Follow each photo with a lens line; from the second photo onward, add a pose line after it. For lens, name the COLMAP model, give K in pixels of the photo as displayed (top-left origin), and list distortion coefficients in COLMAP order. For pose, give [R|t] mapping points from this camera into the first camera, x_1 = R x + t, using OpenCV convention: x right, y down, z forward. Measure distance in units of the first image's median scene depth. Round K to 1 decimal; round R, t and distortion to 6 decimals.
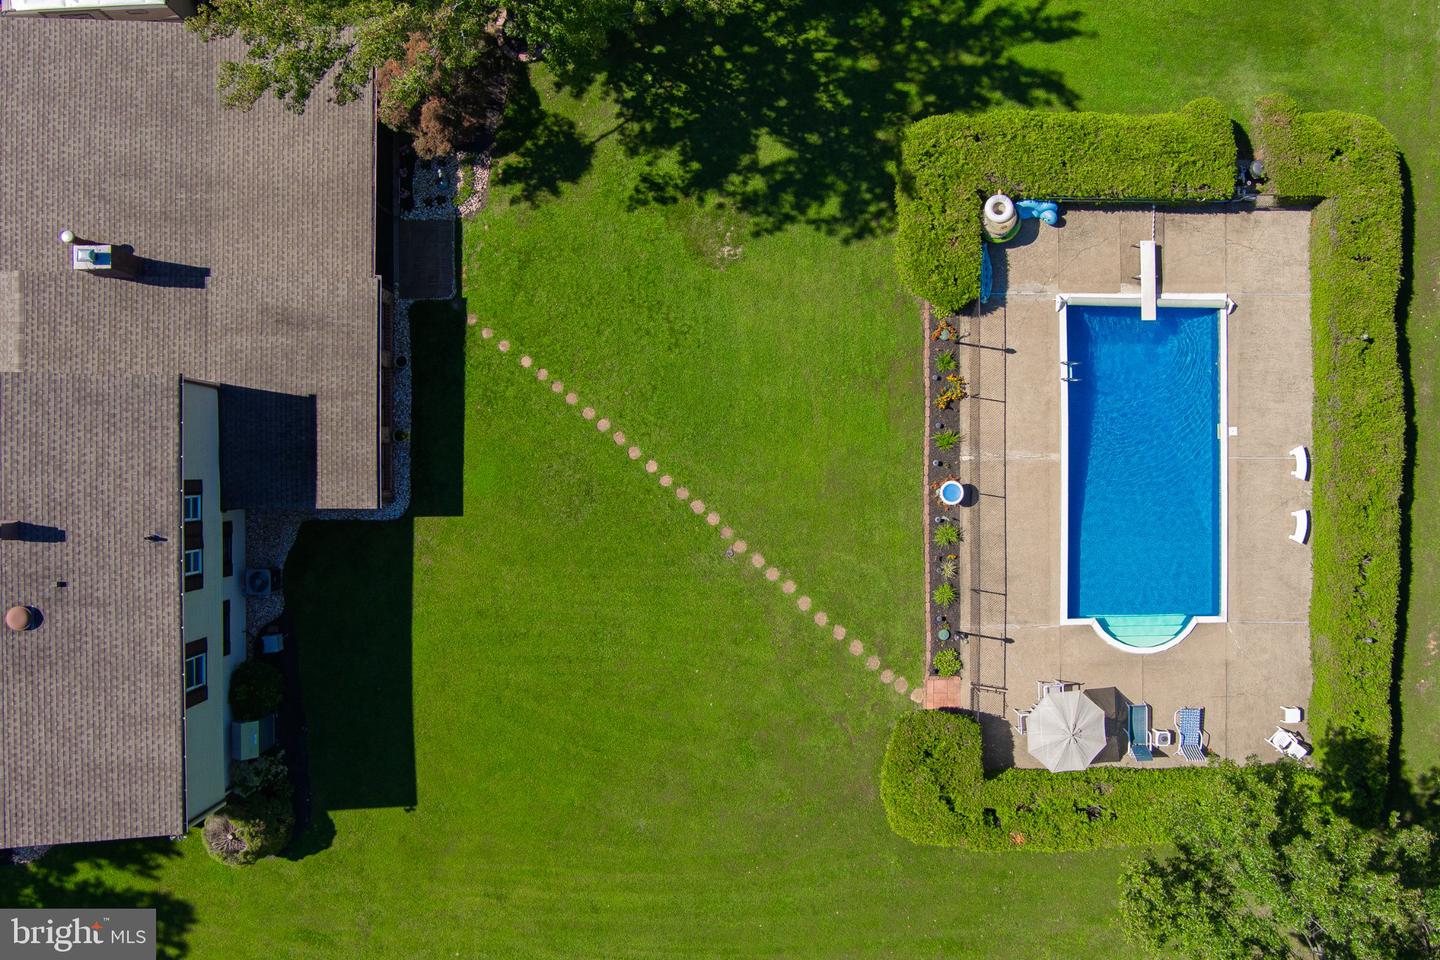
lens RADIAL K [[1171.2, 0, 720.5], [0, 1171.2, 474.0], [0, 0, 1]] dist [-0.079764, 0.025159]
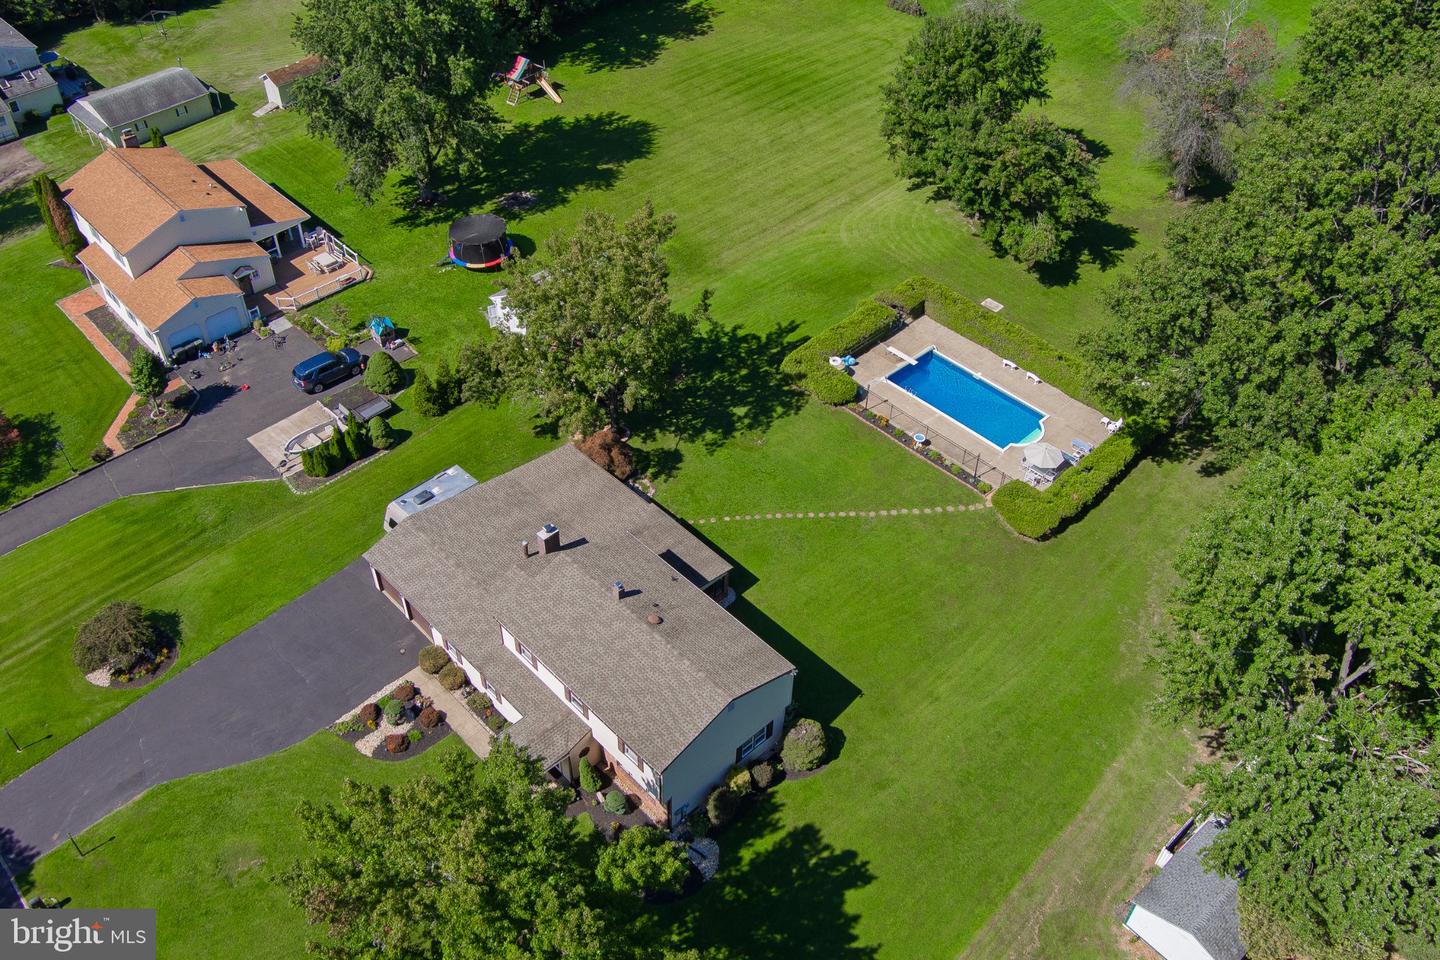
lens RADIAL K [[1205.3, 0, 680.7], [0, 1205.3, 491.8], [0, 0, 1]] dist [-0.055854, -0.011250]
pose [[0.736735, -0.467234, 0.488788, -1.199941], [0.676179, 0.511237, -0.530489, 0.905278], [-0.002024, 0.721338, 0.692580, -0.423400]]
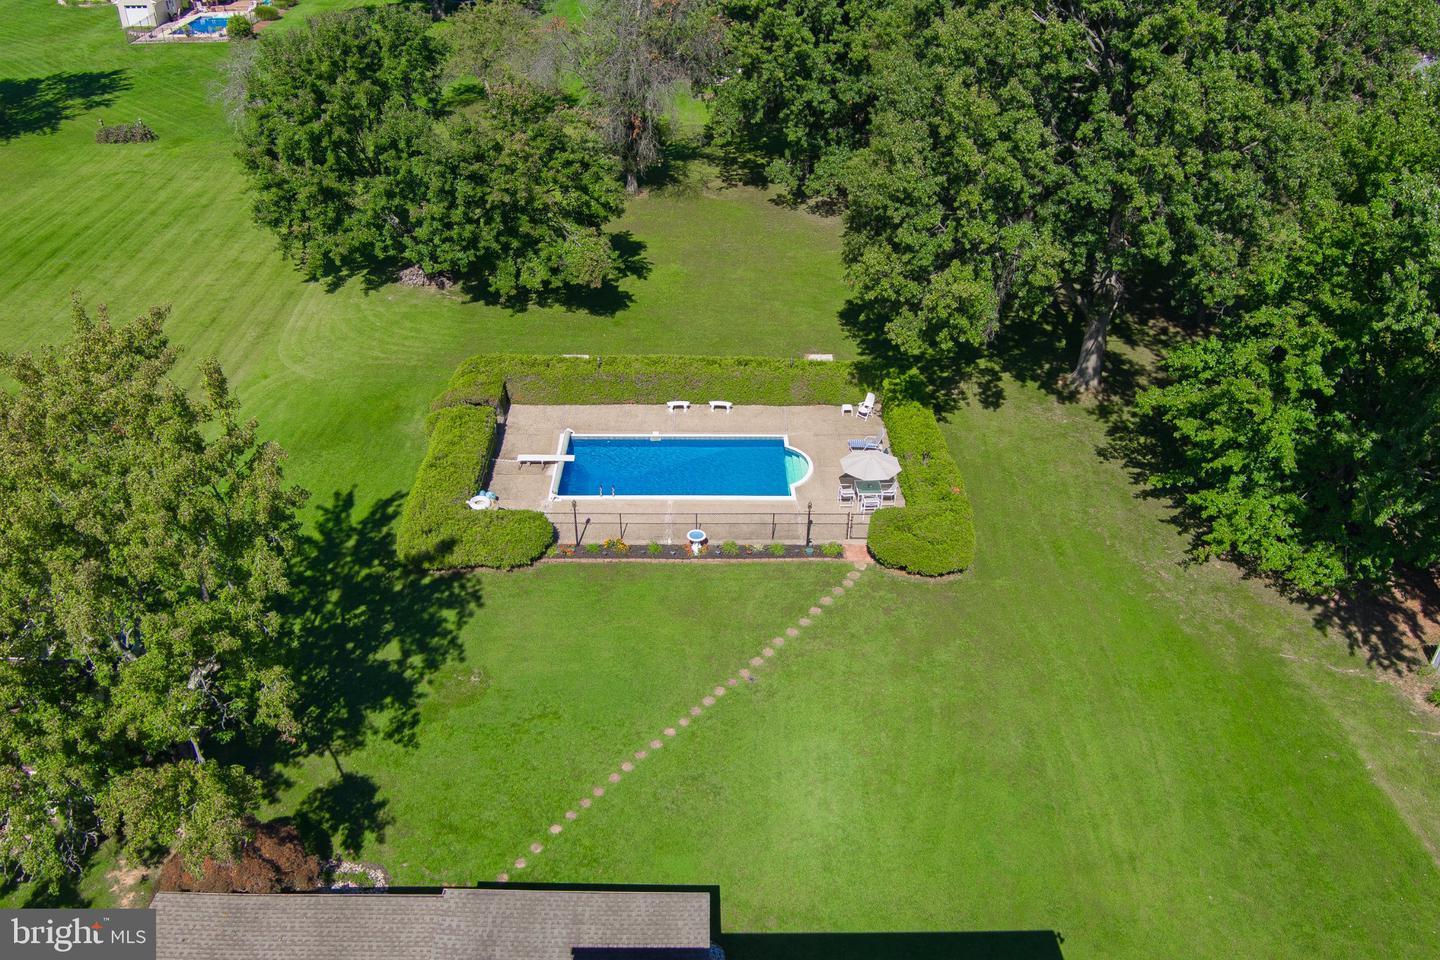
lens RADIAL K [[1171.2, 0, 716.3], [0, 1171.2, 483.0], [0, 0, 1]] dist [-0.079764, 0.025159]
pose [[-0.008629, -0.539447, 0.841975, -0.823127], [0.999897, 0.005031, 0.013471, 0.020162], [-0.011503, 0.842004, 0.539348, 0.260768]]
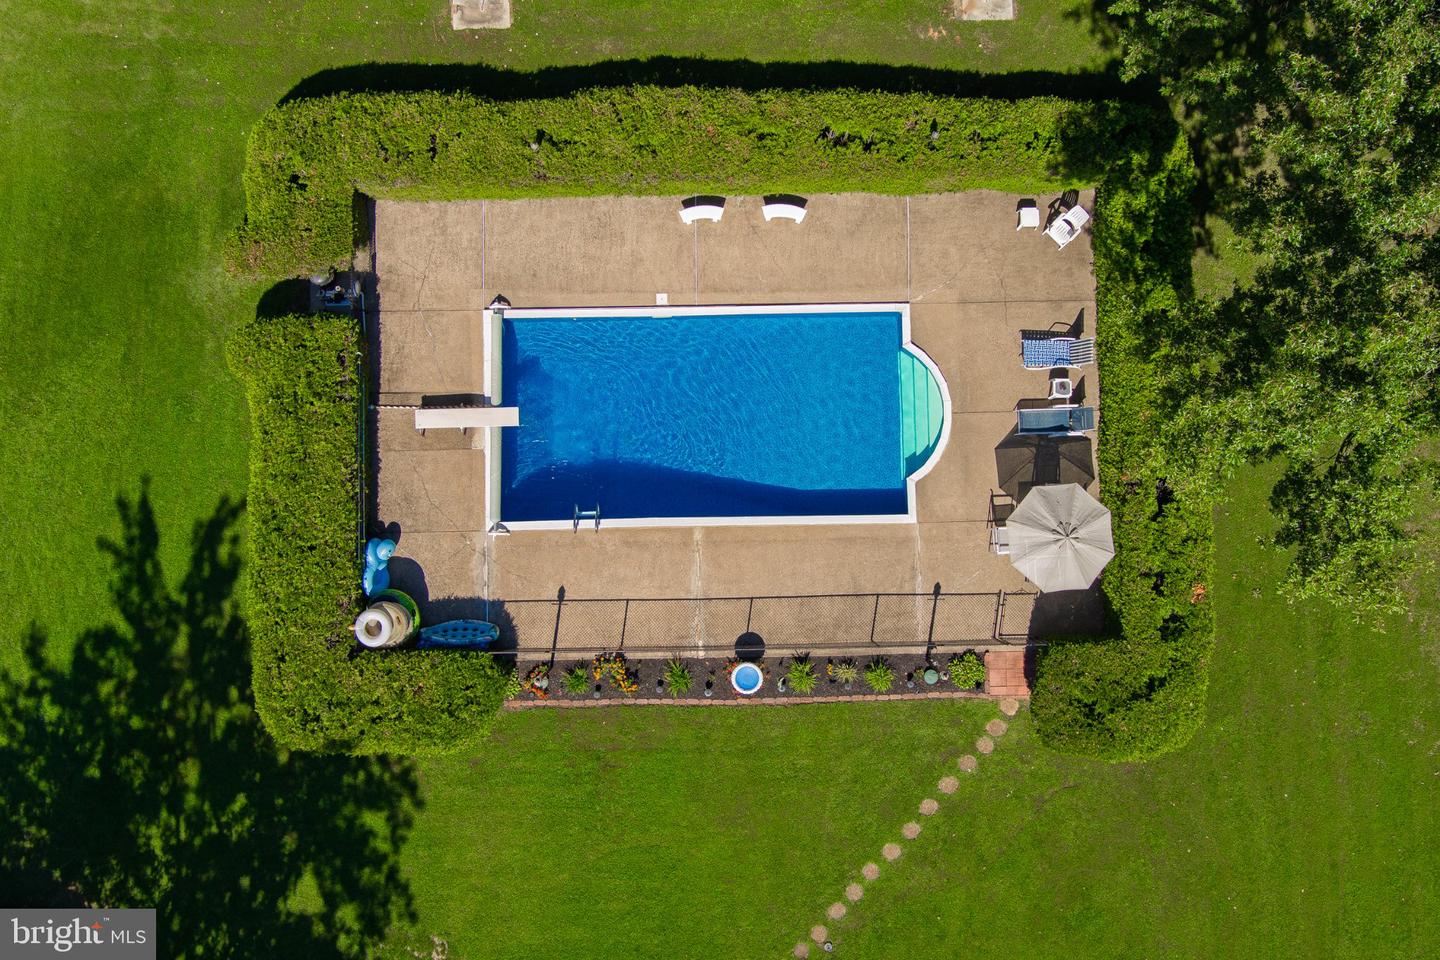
lens RADIAL K [[1205.3, 0, 711.5], [0, 1205.3, 440.0], [0, 0, 1]] dist [-0.055854, -0.011250]
pose [[-0.012273, -0.998941, 0.044345, 0.312665], [0.999891, -0.011900, 0.008685, -0.012107], [-0.008148, 0.044446, 0.998979, 0.200256]]
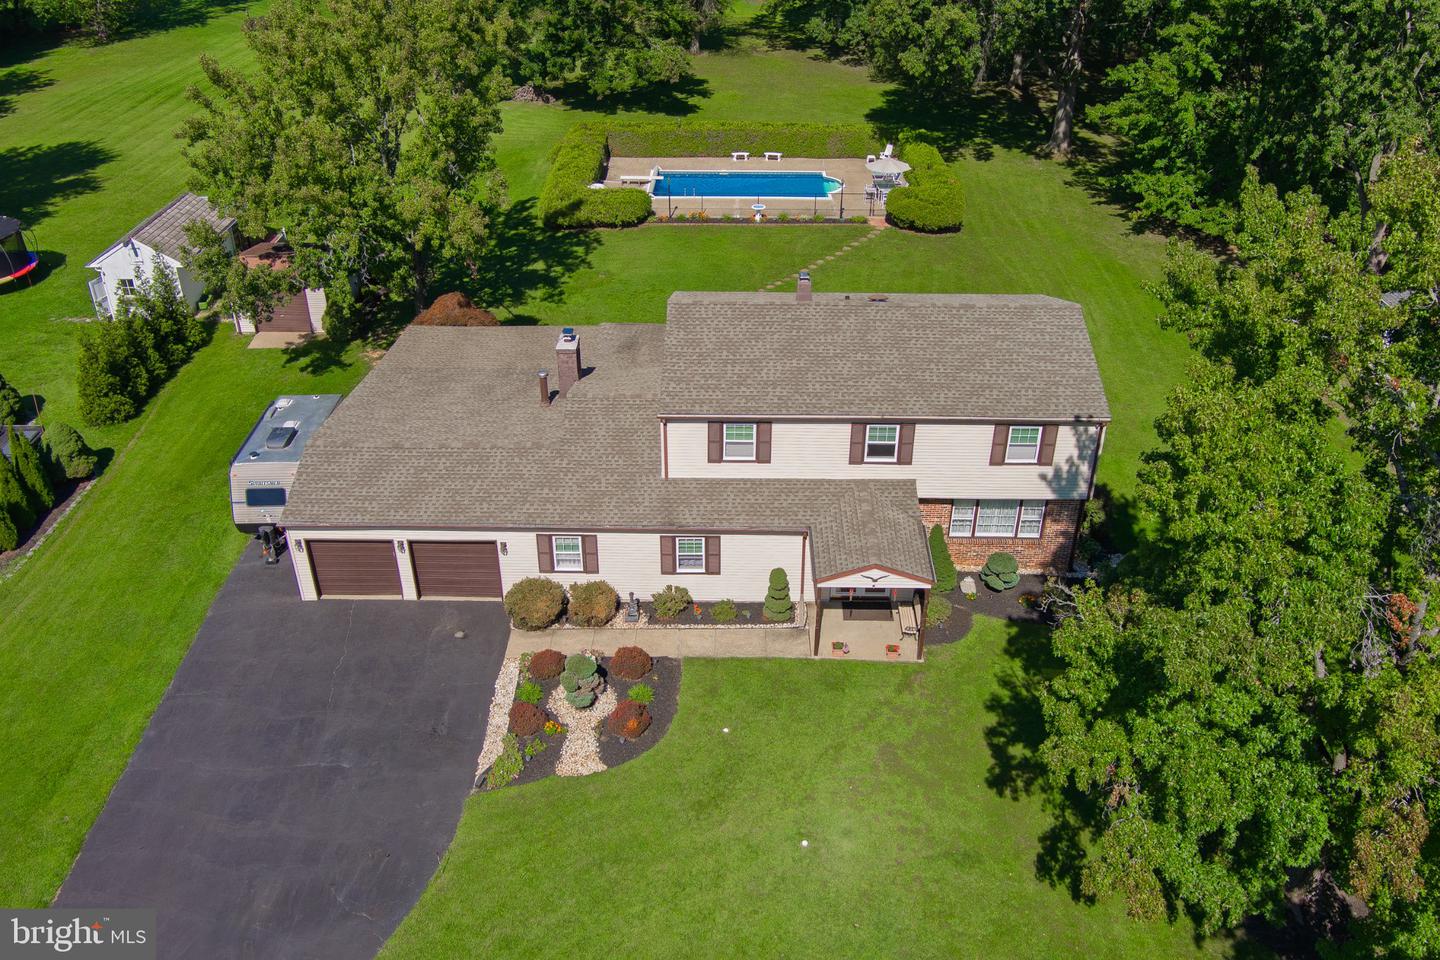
lens RADIAL K [[1171.2, 0, 711.8], [0, 1171.2, 486.2], [0, 0, 1]] dist [-0.079764, 0.025159]
pose [[0.018780, -0.521195, 0.853231, -1.445454], [0.999823, 0.010579, -0.015544, -0.020271], [-0.000925, 0.853372, 0.521302, 0.448206]]
